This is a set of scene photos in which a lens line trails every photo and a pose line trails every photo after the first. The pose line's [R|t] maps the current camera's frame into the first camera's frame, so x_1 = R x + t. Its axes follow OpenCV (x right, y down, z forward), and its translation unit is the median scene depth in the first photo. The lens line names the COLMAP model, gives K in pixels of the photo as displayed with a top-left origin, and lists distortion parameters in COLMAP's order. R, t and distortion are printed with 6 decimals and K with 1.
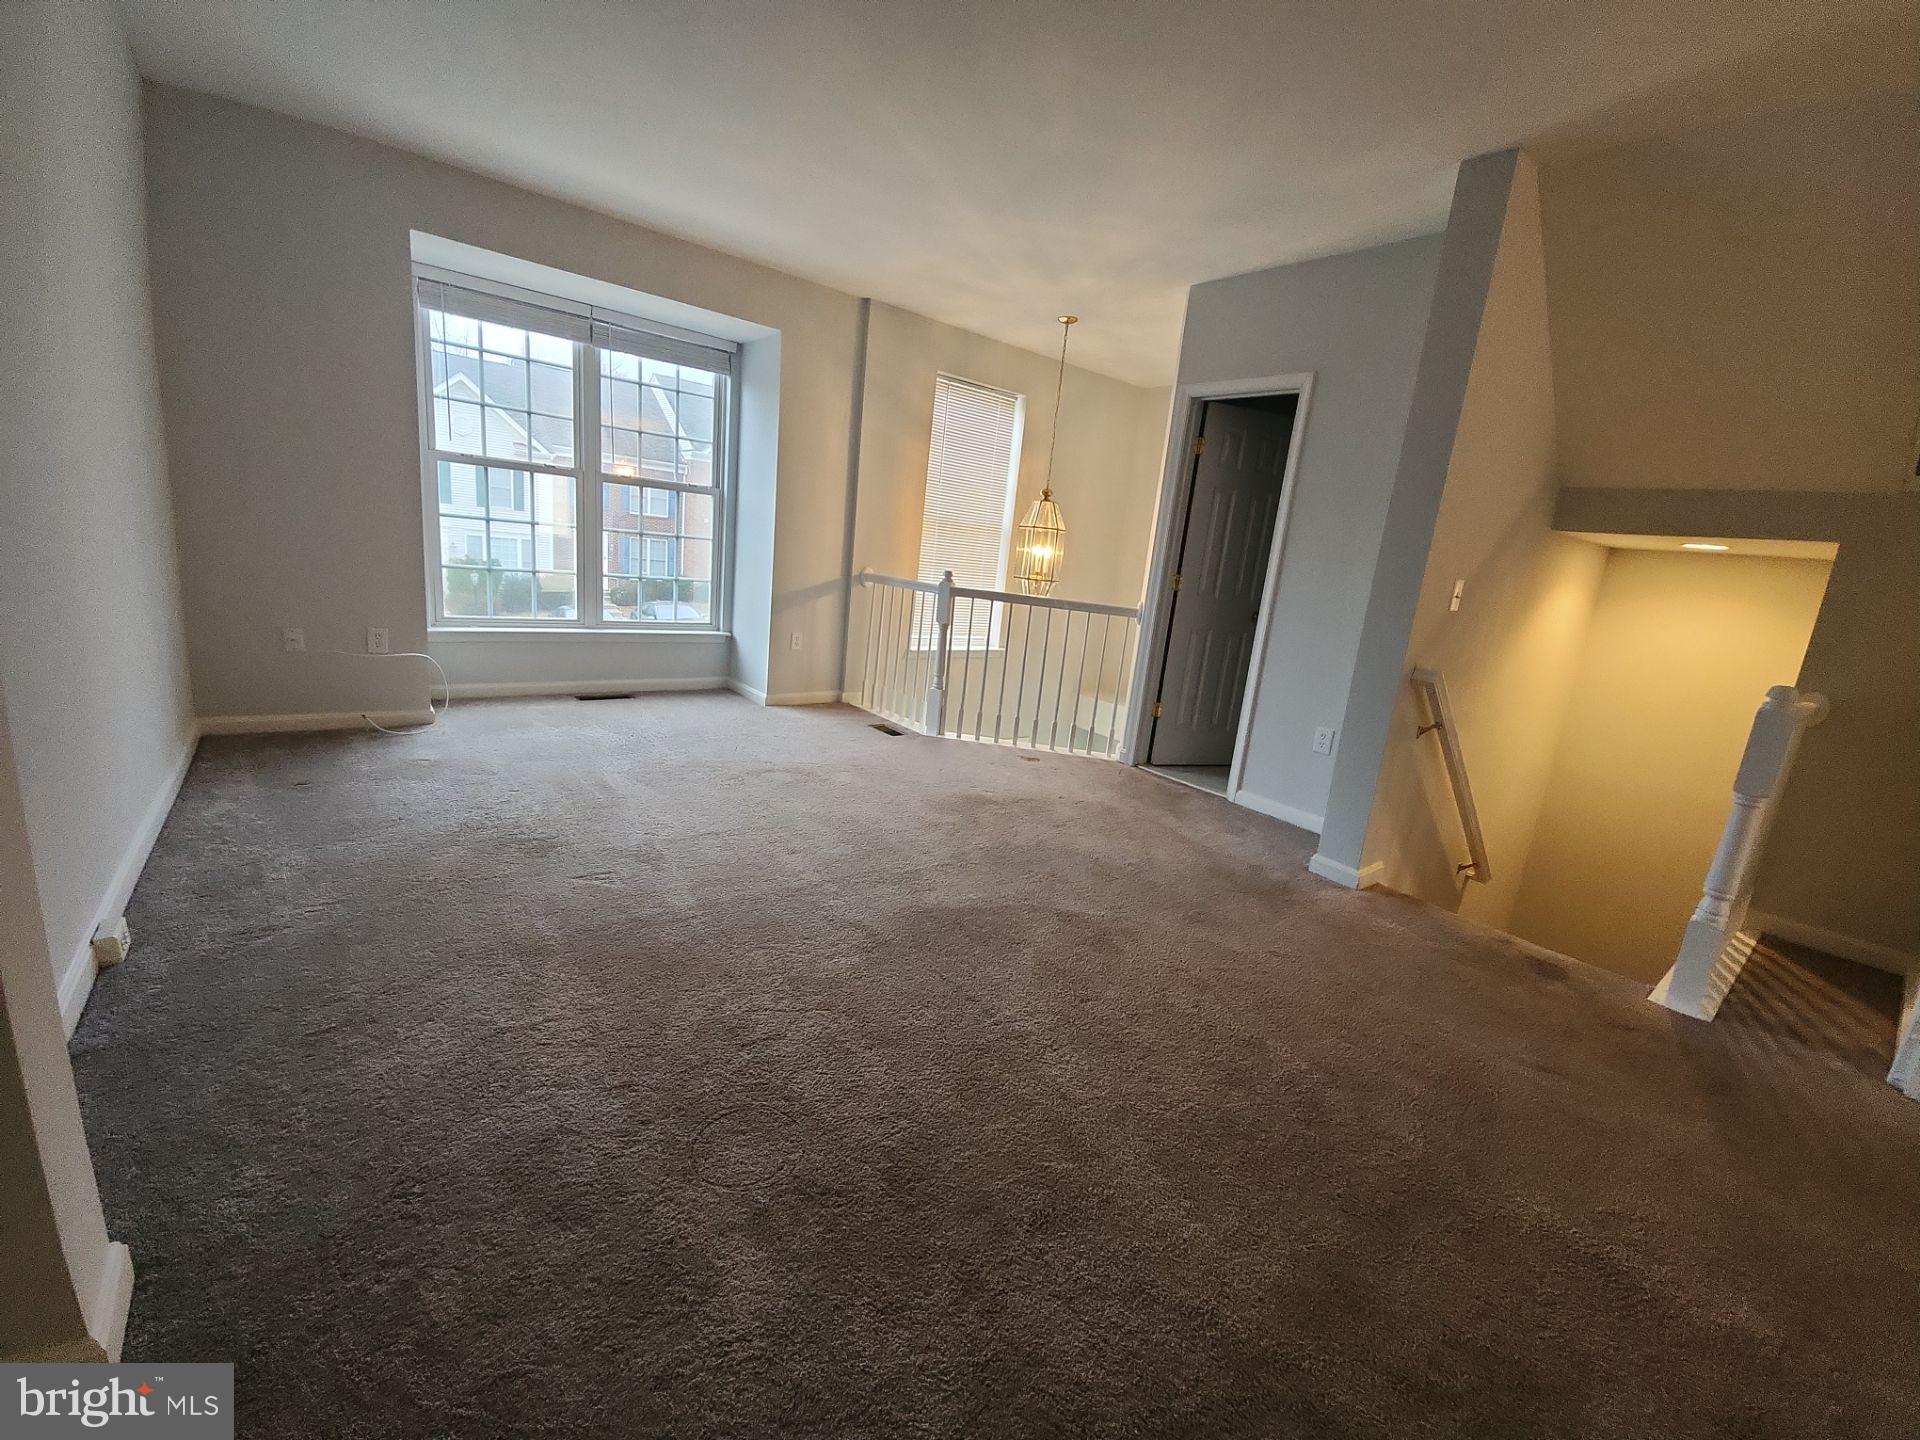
lens RADIAL K [[779.3, 0, 959.2], [0, 779.3, 720.2], [0, 0, 1]] dist [0.001664, -0.000226]
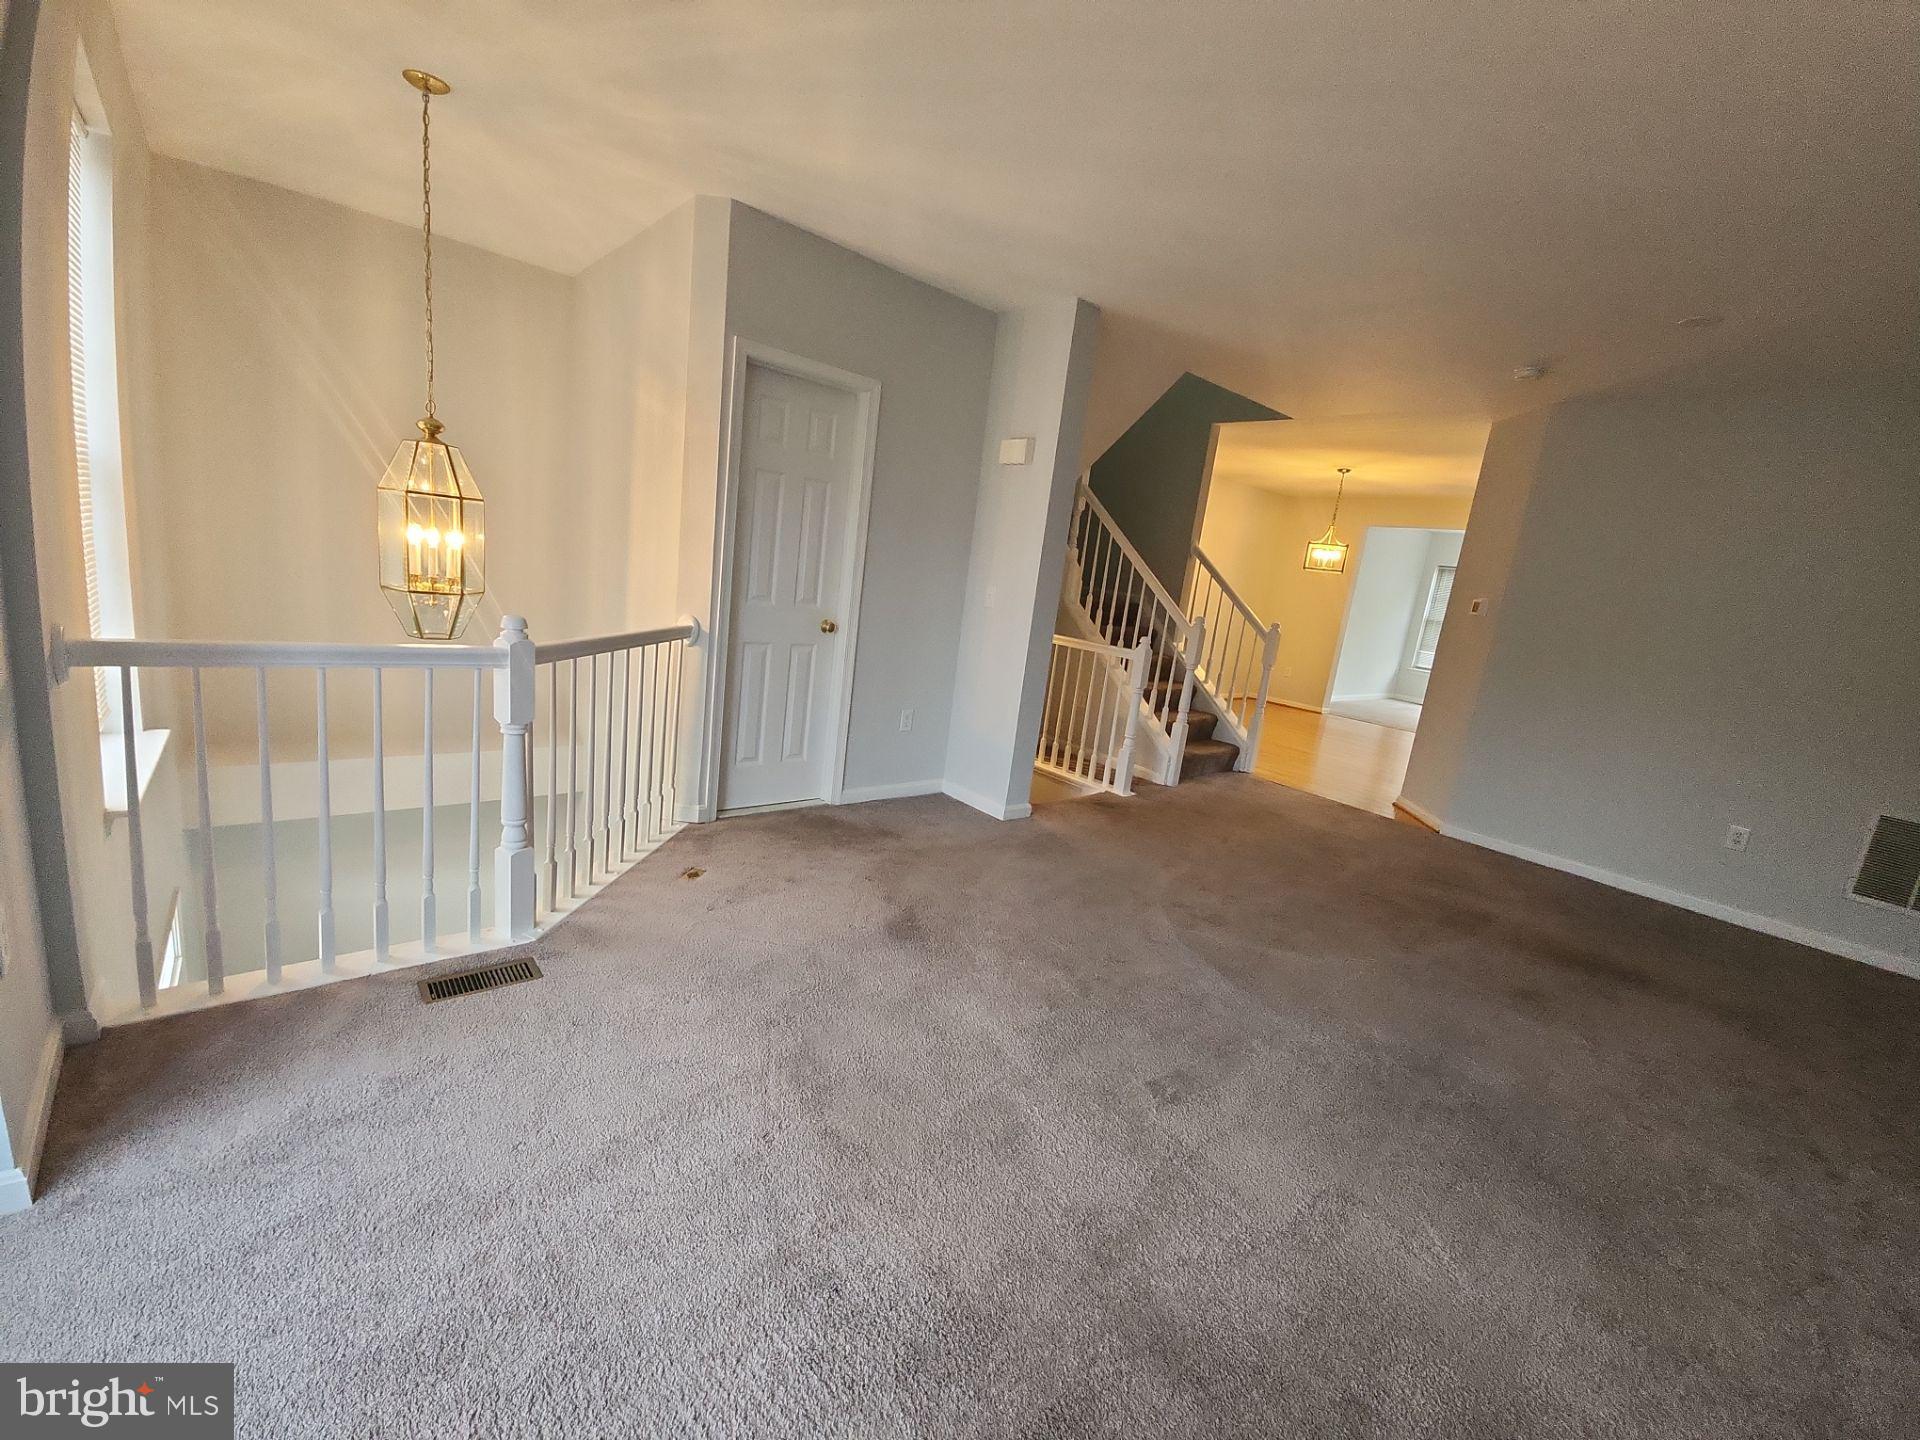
lens RADIAL K [[779.3, 0, 959.2], [0, 779.3, 720.2], [0, 0, 1]] dist [0.001664, -0.000226]
pose [[-0.024315, -0.300555, 0.953455, -0.604418], [0.095478, 0.948679, 0.301484, -0.298217], [-0.995135, 0.098364, 0.005629, 0.865778]]
